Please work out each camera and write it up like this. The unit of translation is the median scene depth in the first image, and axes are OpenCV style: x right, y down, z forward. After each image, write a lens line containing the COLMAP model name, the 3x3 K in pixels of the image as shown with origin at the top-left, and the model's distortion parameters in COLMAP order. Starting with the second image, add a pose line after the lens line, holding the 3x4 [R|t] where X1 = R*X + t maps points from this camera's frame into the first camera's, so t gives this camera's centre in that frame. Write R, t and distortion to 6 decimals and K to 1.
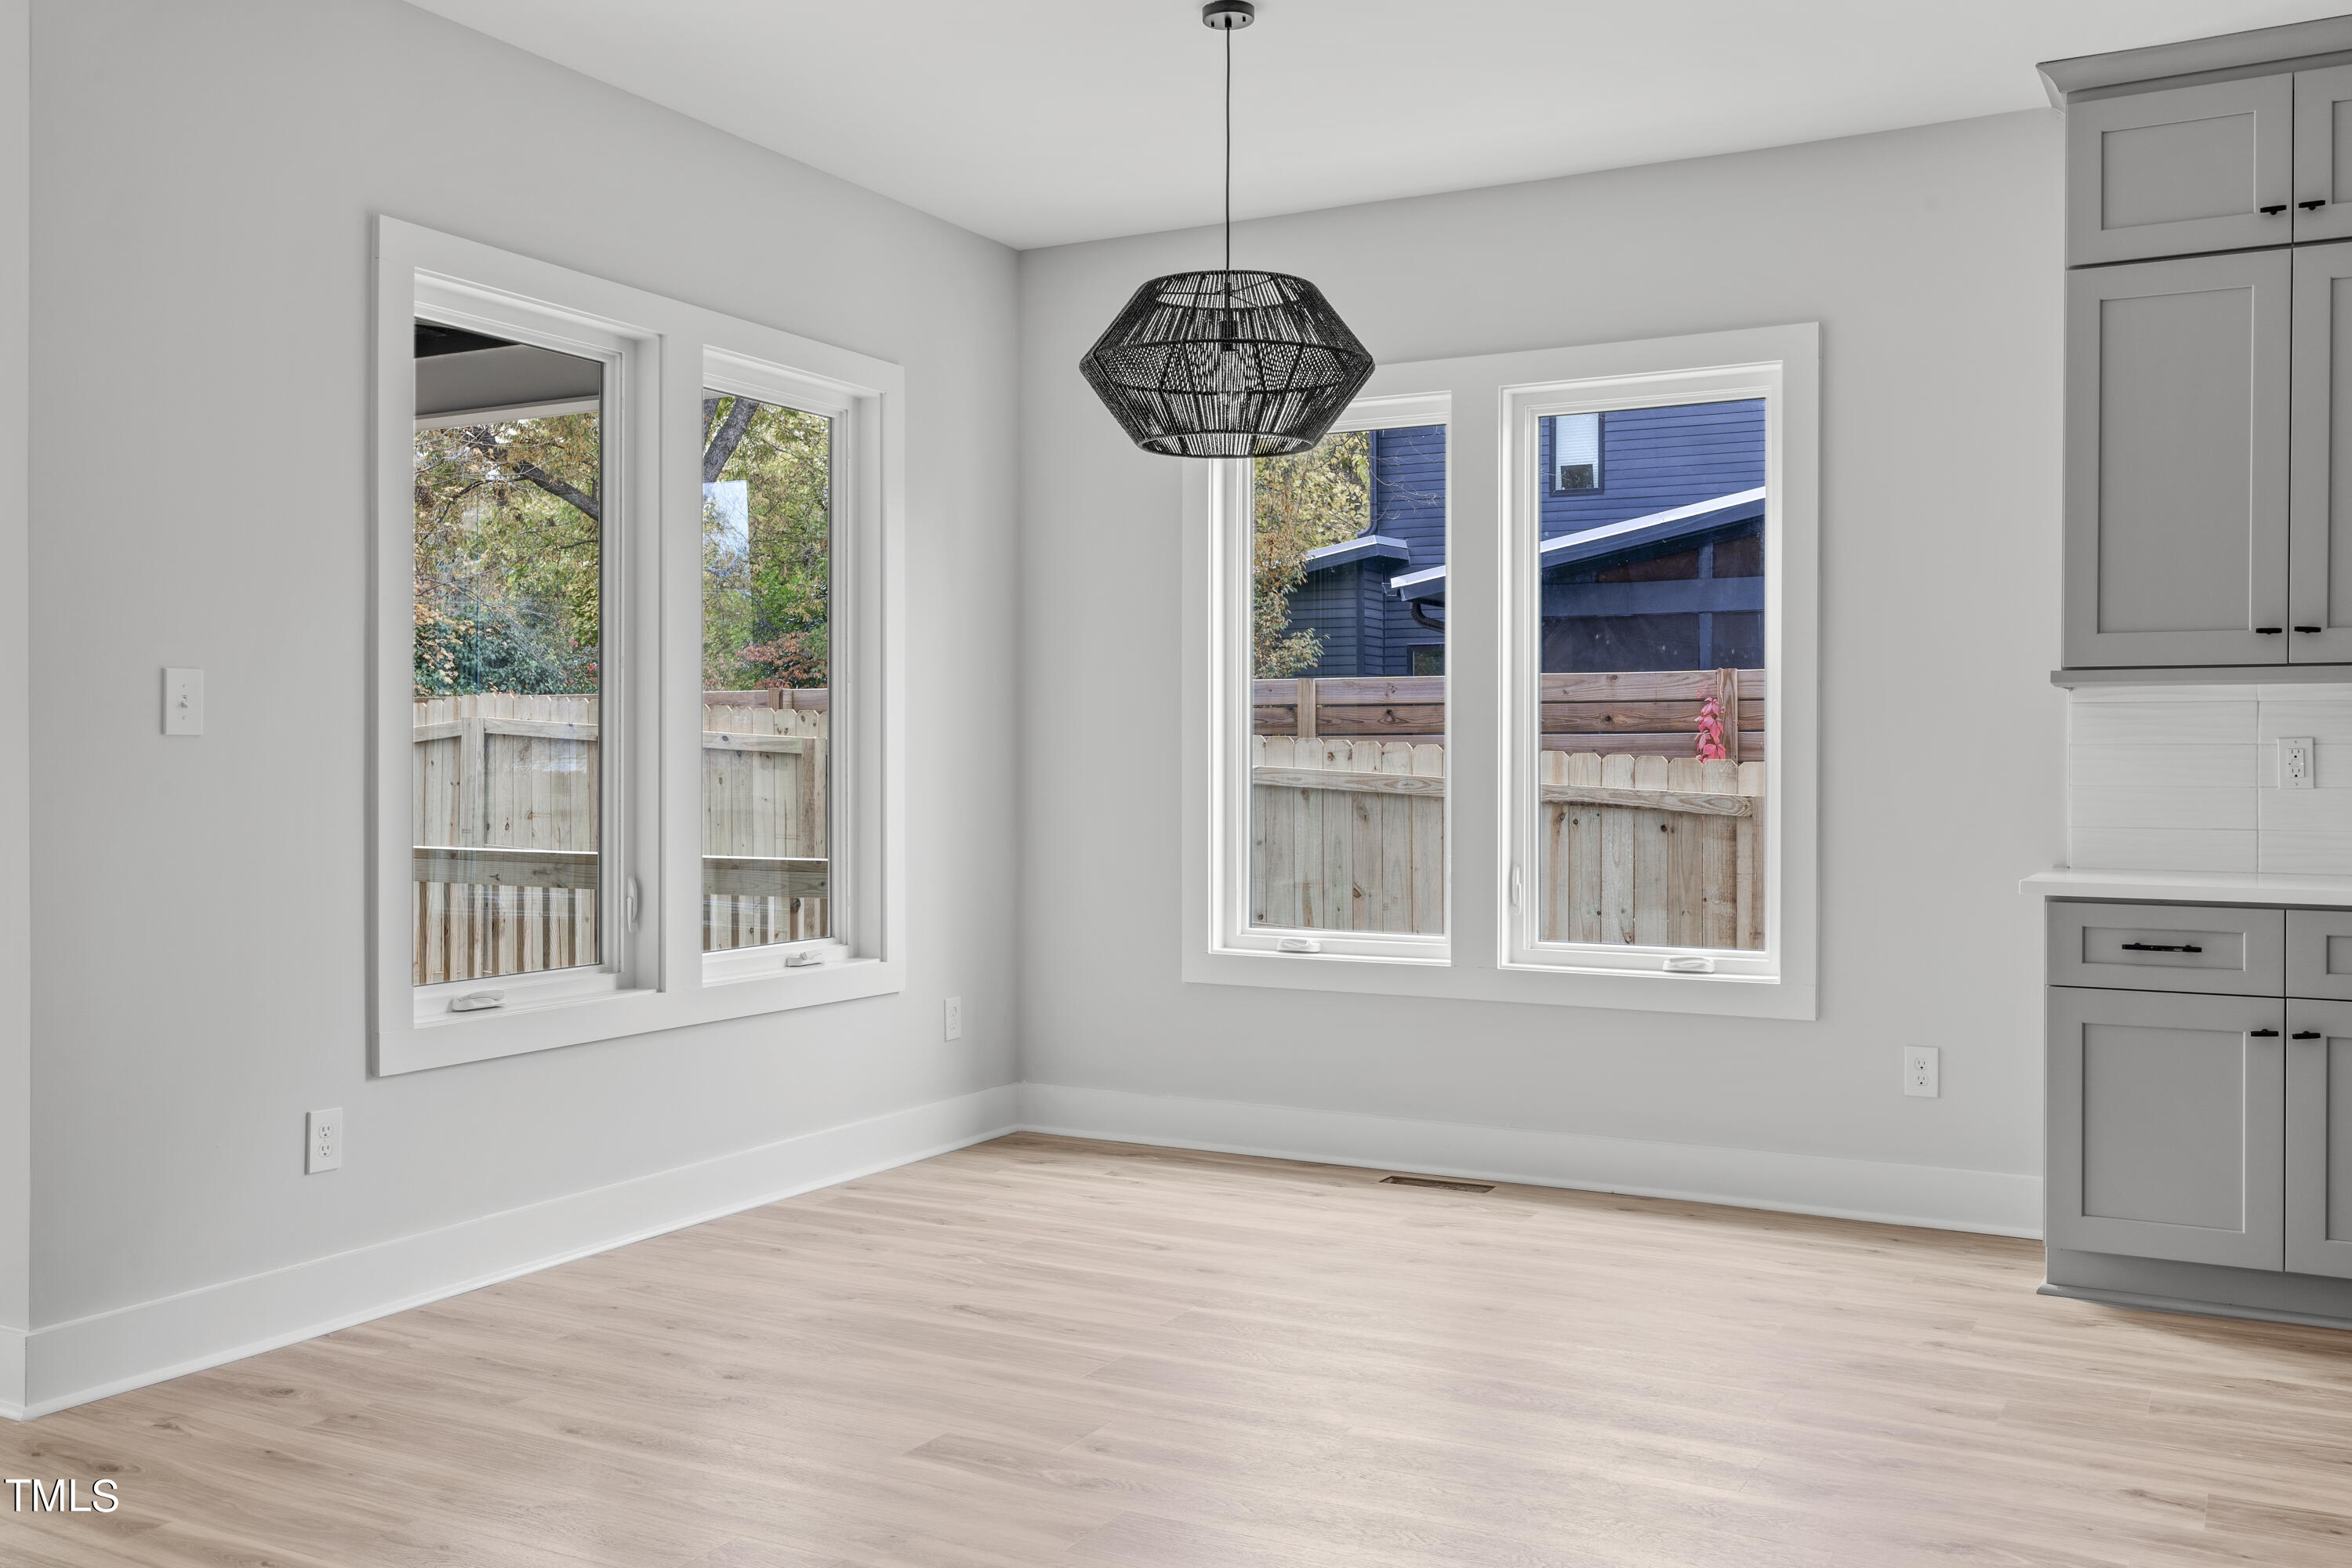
lens RADIAL K [[2069.7, 0, 1178.3], [0, 2069.7, 759.8], [0, 0, 1]] dist [0.020775, 0.007607]
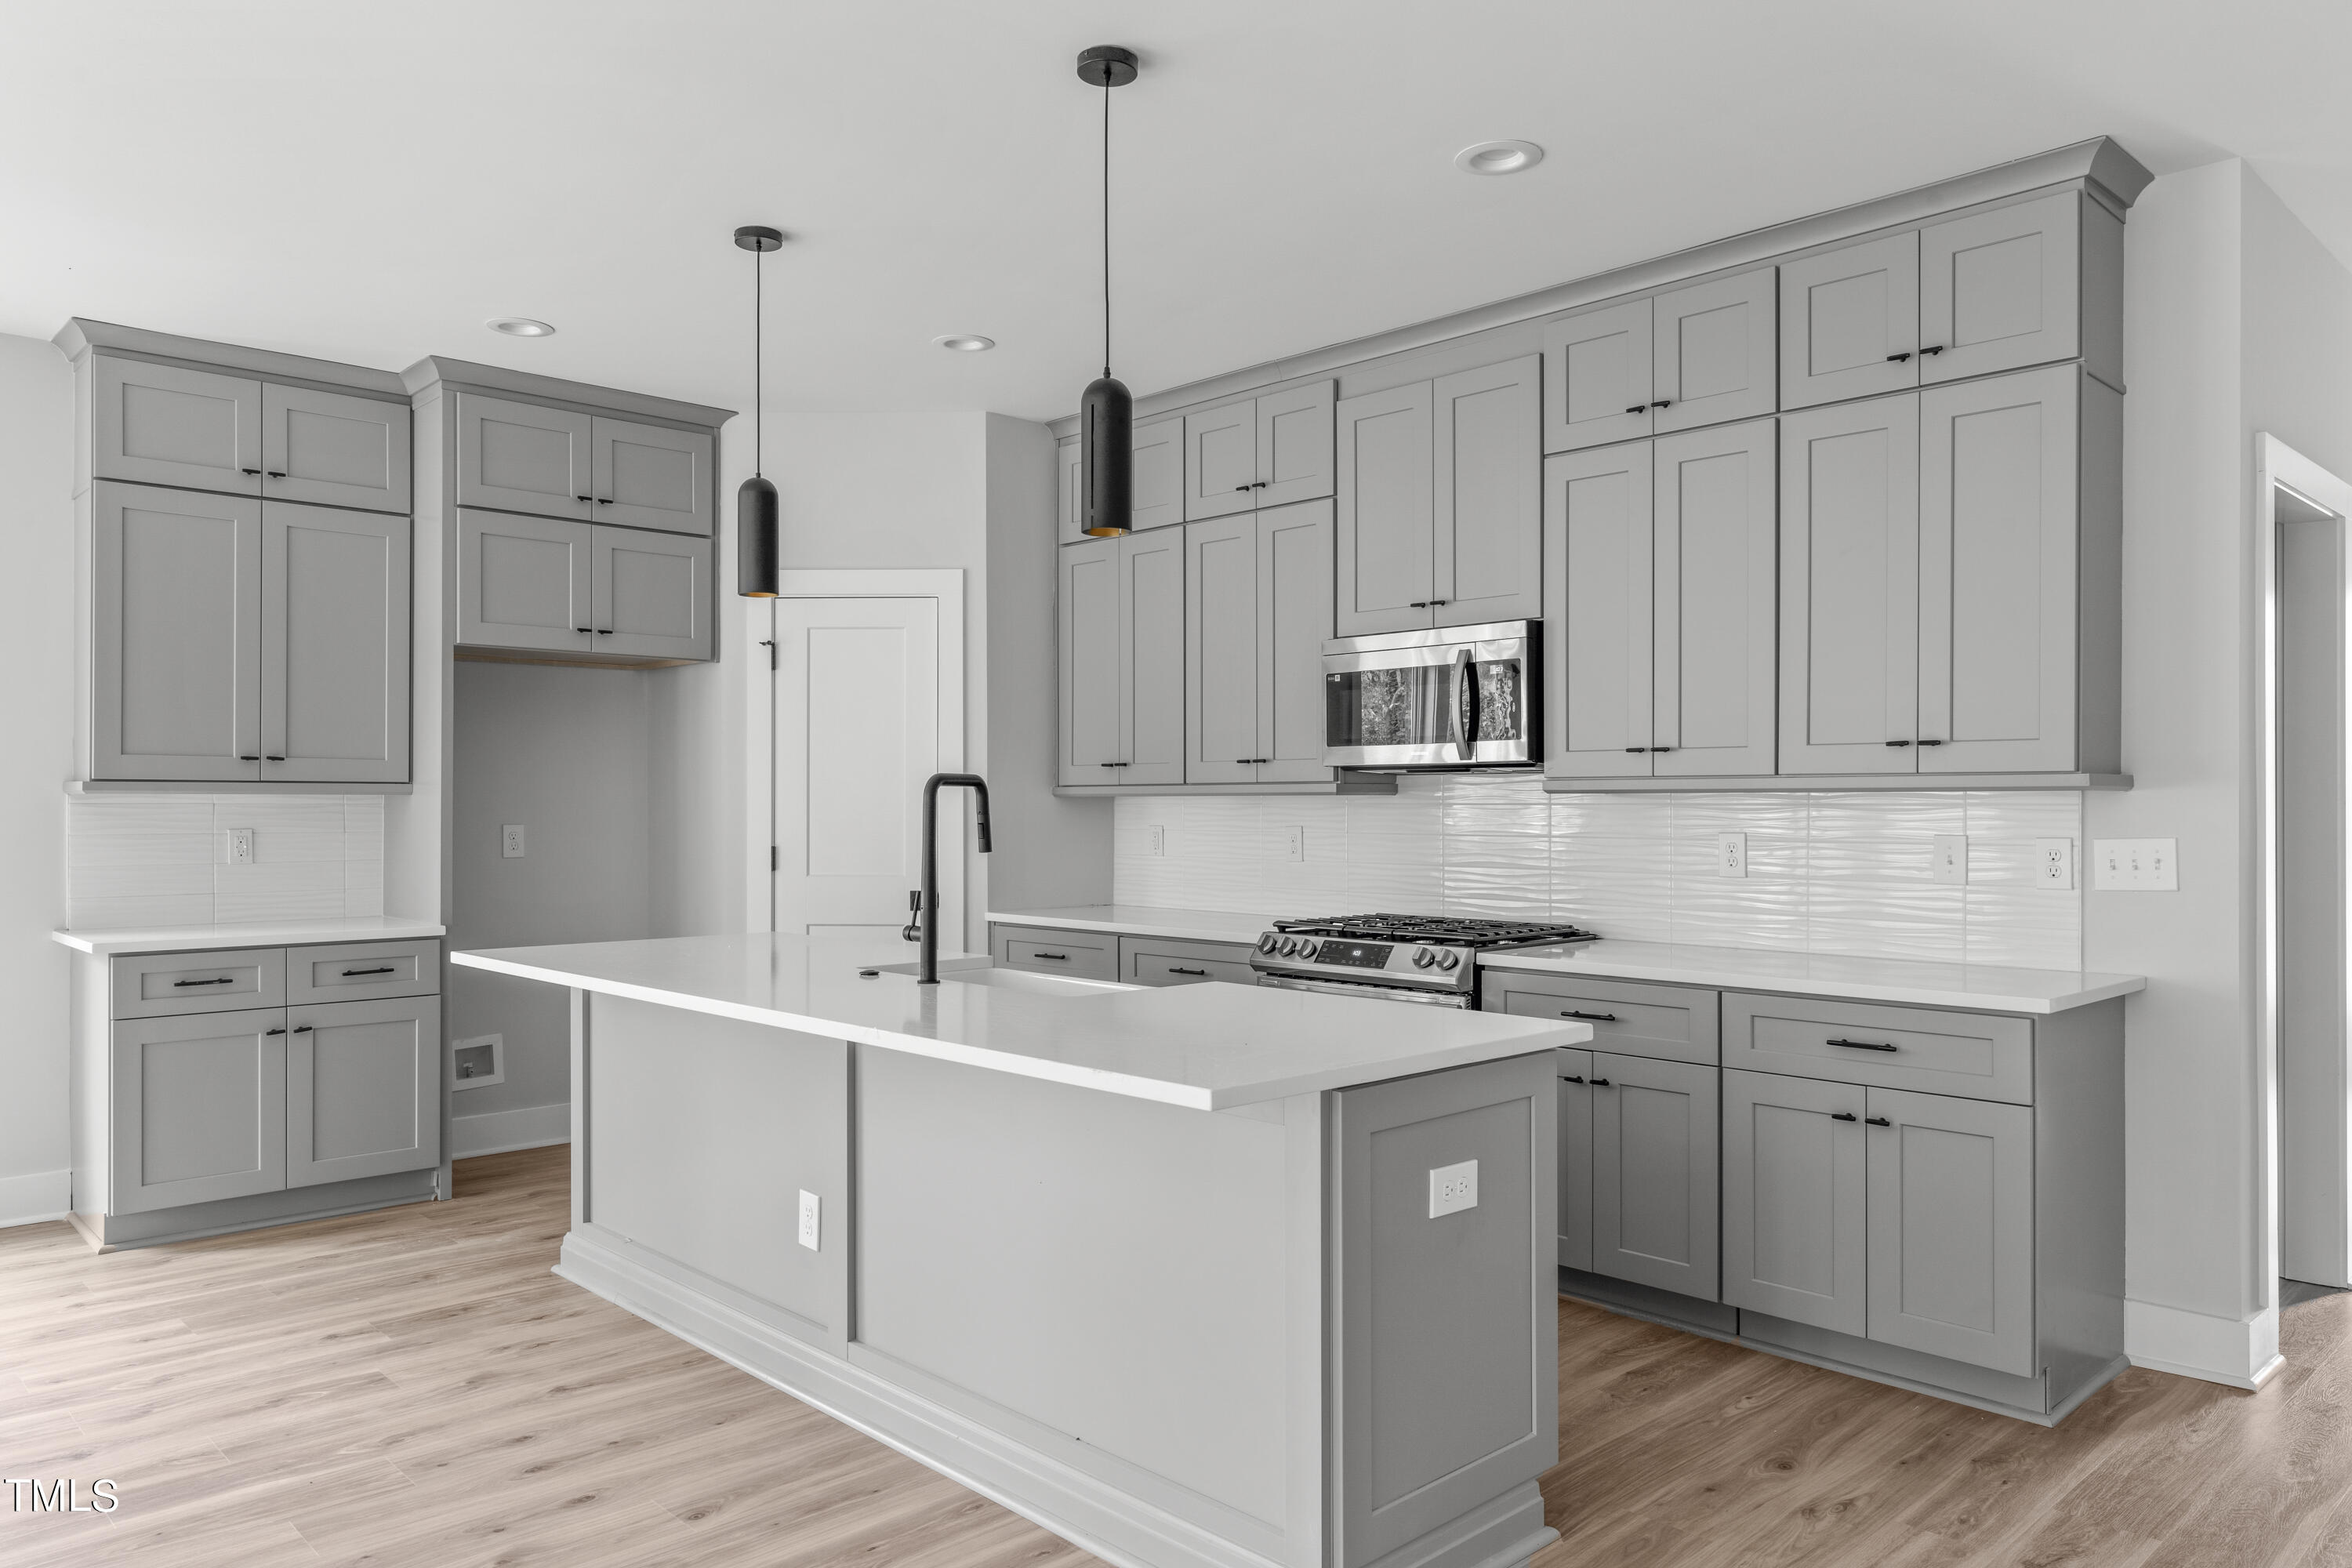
lens RADIAL K [[1578.8, 0, 1171.4], [0, 1578.8, 802.6], [0, 0, 1]] dist [-0.004888, -0.000836]
pose [[0.311653, 0.001038, 0.950195, -0.361817], [0.005270, 0.999982, -0.002820, -0.026806], [-0.950181, 0.005886, 0.311642, 0.044225]]
